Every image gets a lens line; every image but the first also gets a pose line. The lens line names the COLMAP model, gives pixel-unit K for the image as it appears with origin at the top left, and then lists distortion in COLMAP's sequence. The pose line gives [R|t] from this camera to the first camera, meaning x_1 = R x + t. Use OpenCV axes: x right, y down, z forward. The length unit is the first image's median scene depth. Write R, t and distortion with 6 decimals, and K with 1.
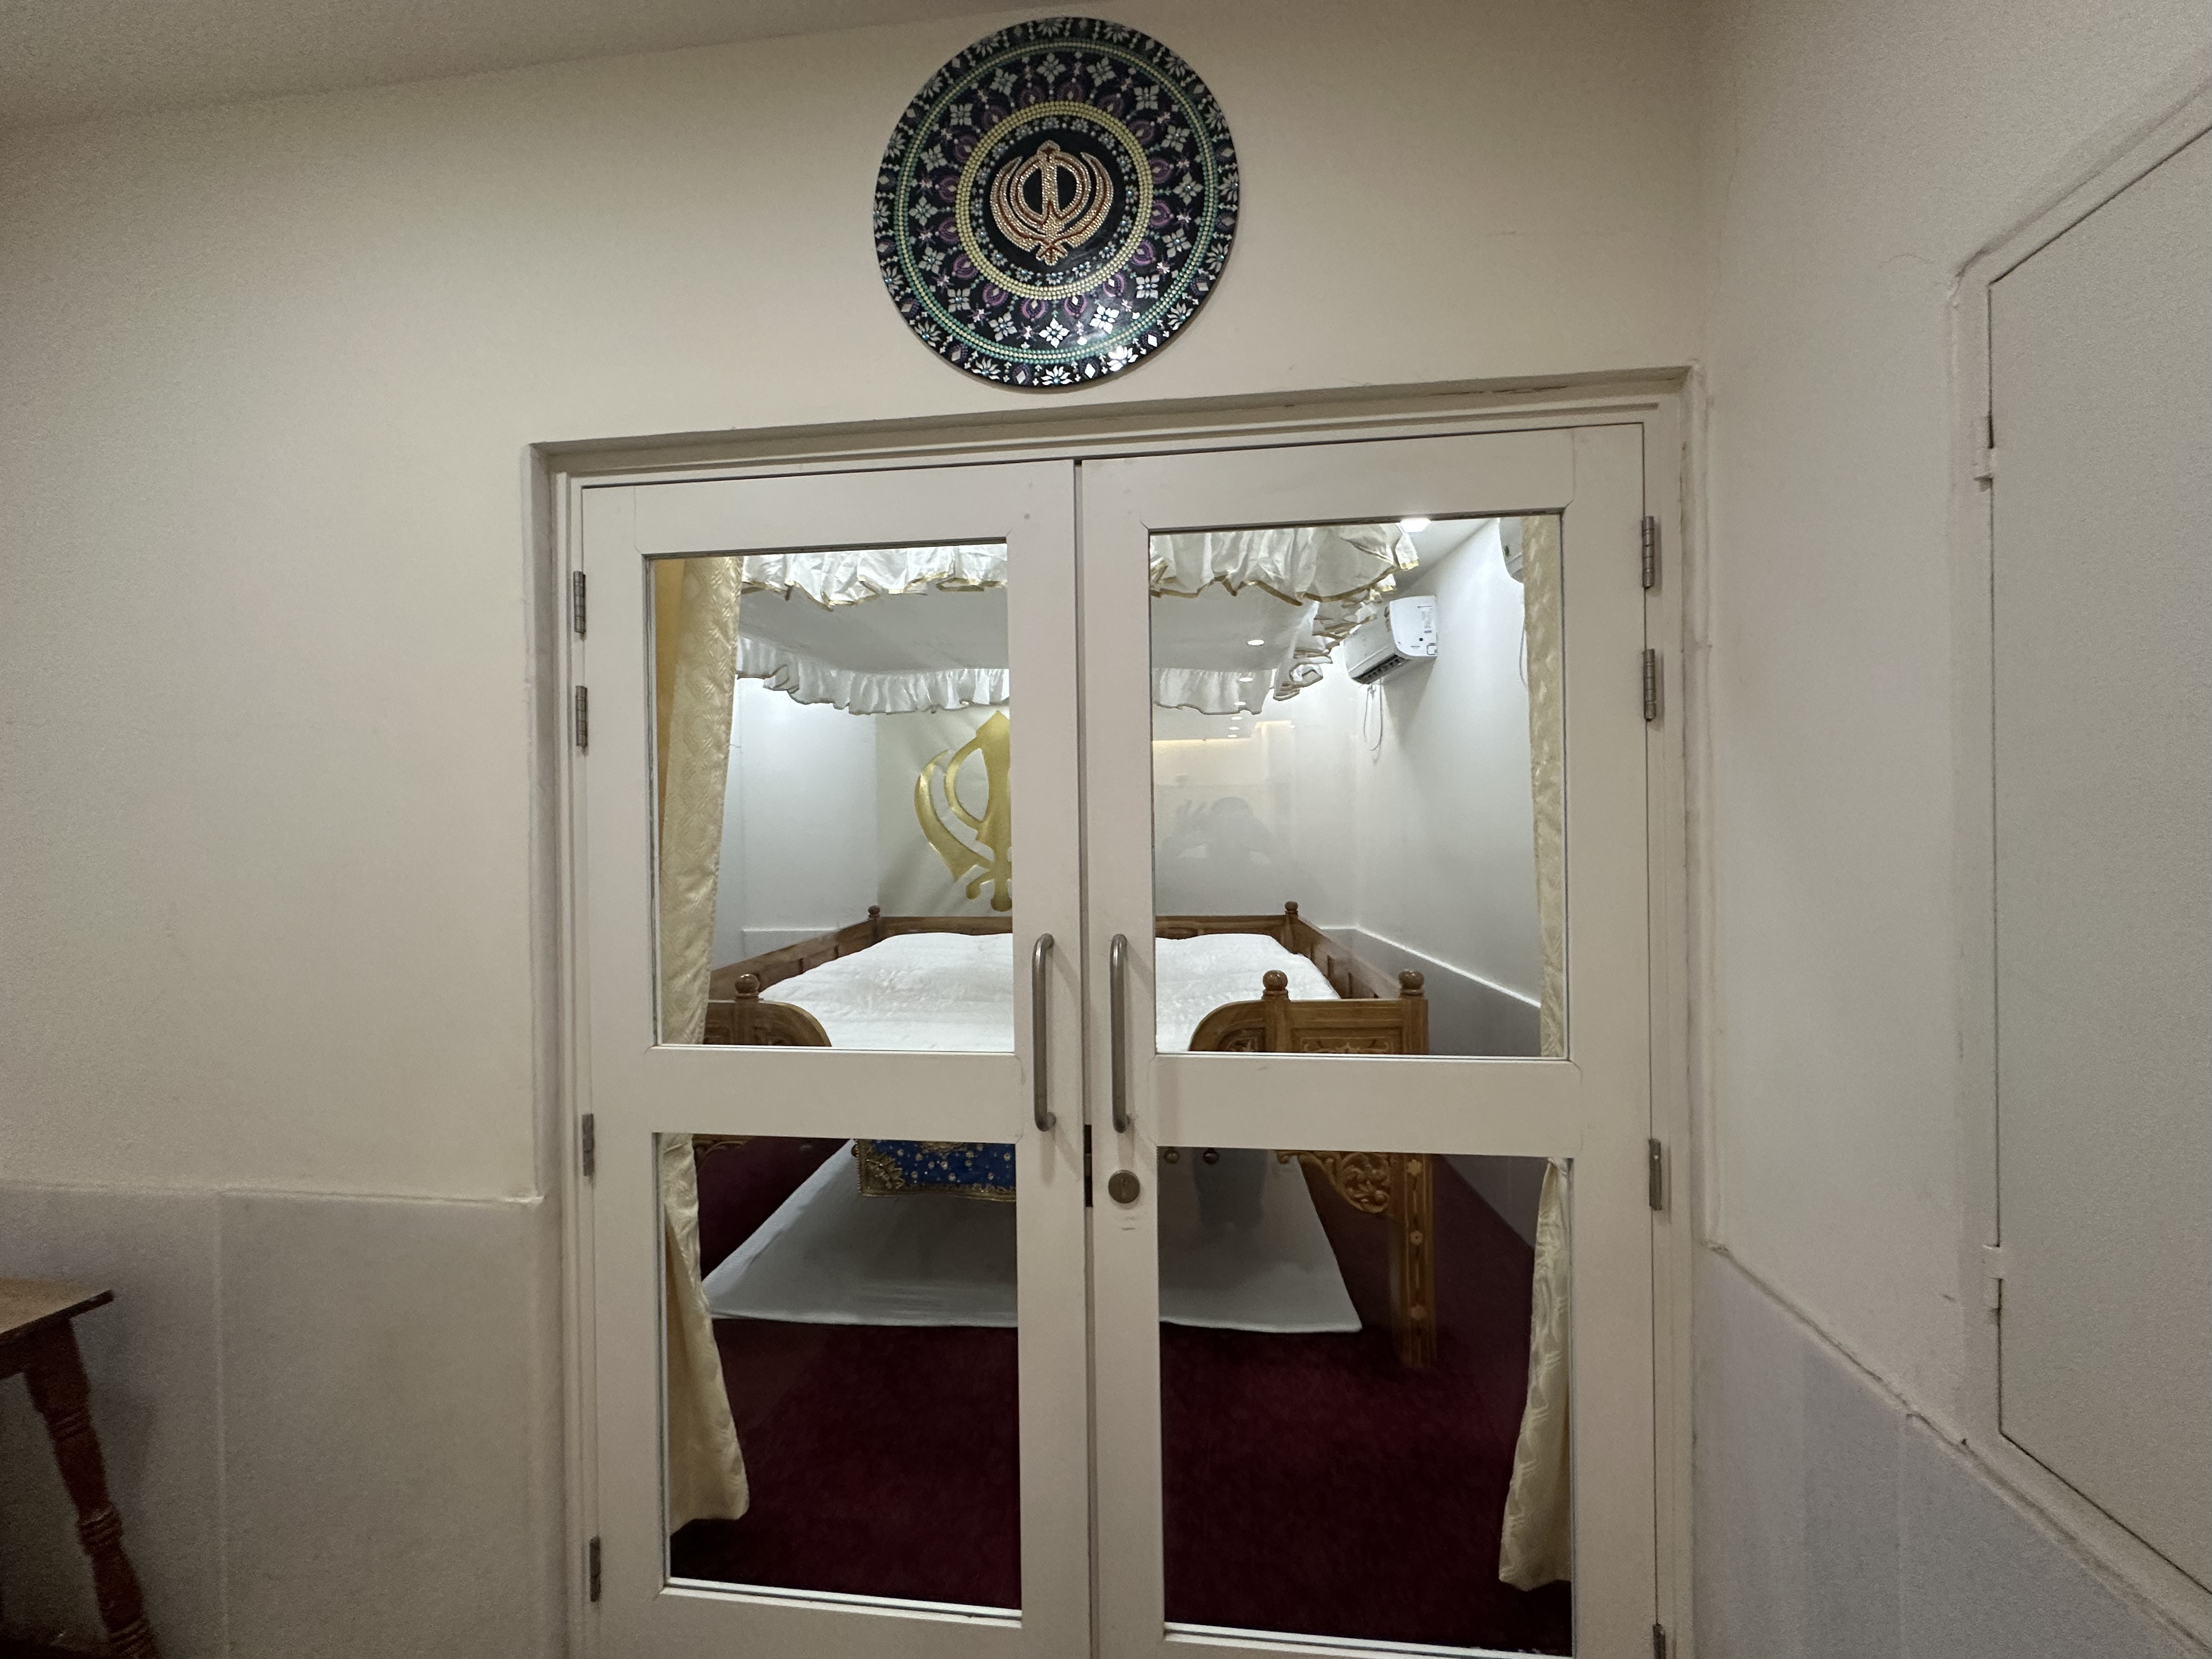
lens RADIAL K [[905.1, 0, 1106.0], [0, 905.1, 829.5], [0, 0, 1]] dist [-0.008931, 0.000084]
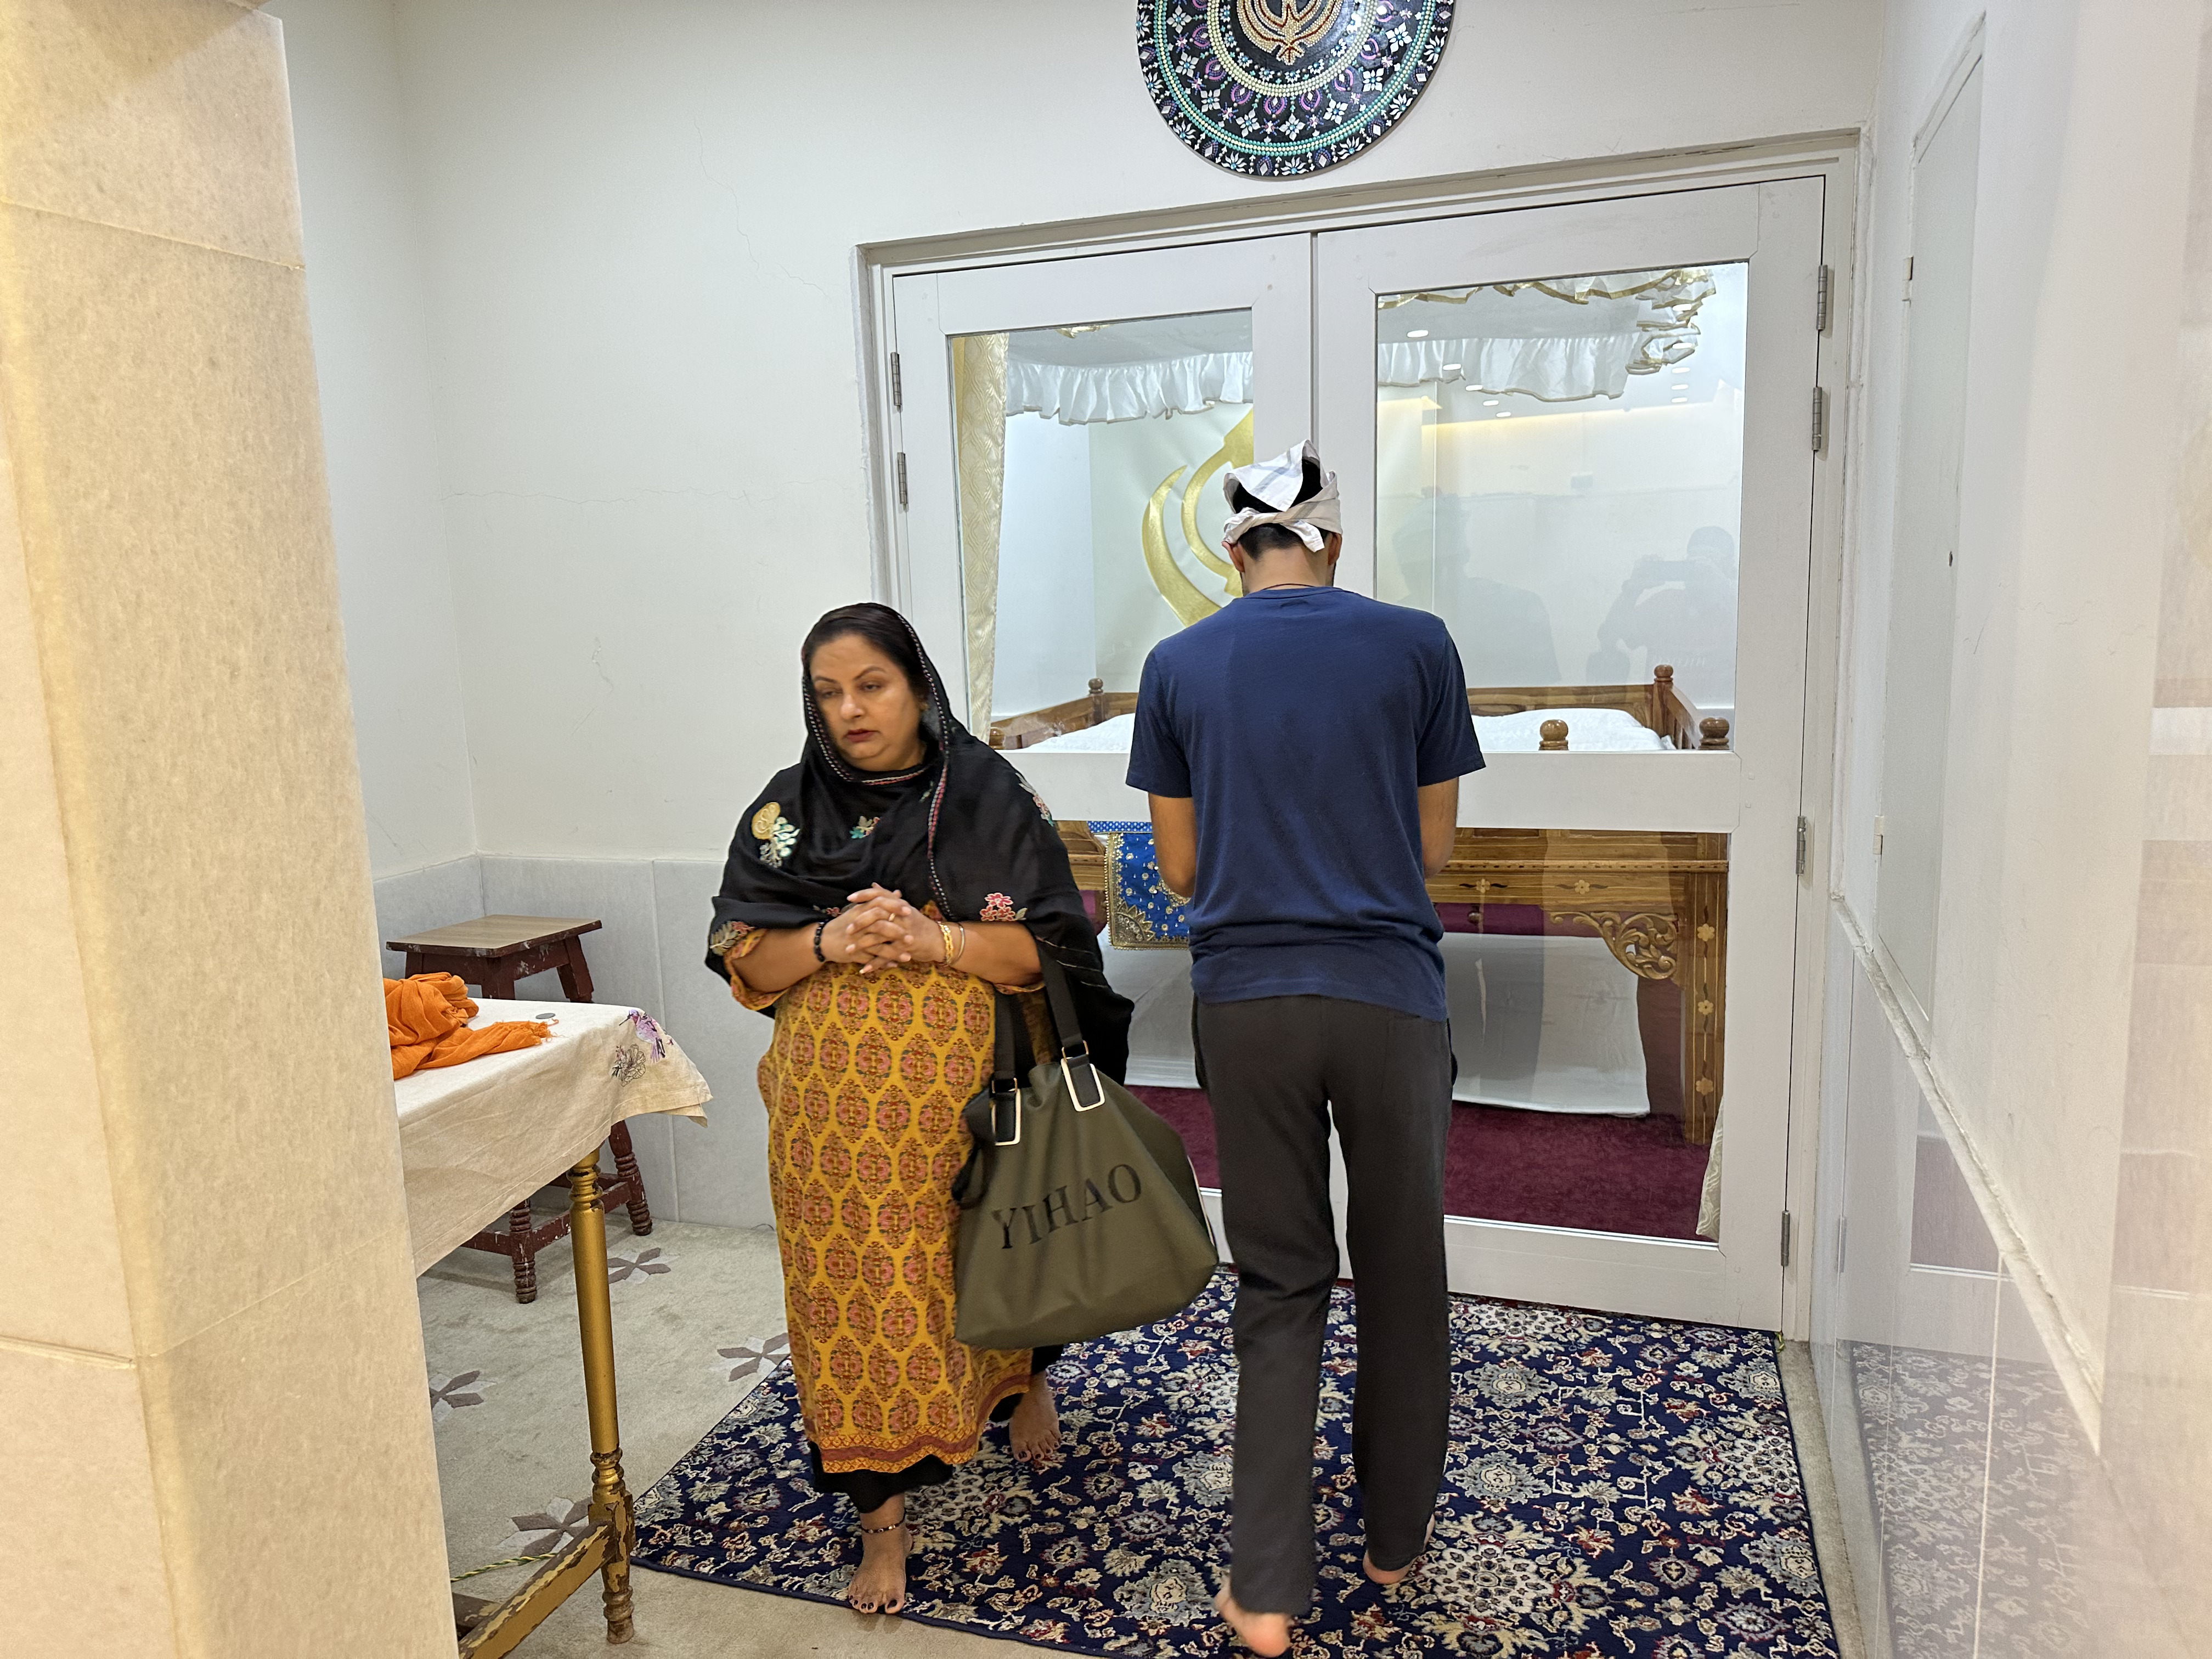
lens RADIAL K [[1523.3, 0, 1106.0], [0, 1523.3, 829.5], [0, 0, 1]] dist [0.169351, -0.289217]
pose [[0.976062, 0.015897, -0.216909, 0.155860], [0.018911, 0.987344, 0.157460, 0.021867], [0.216667, -0.157793, 0.963409, -1.110696]]
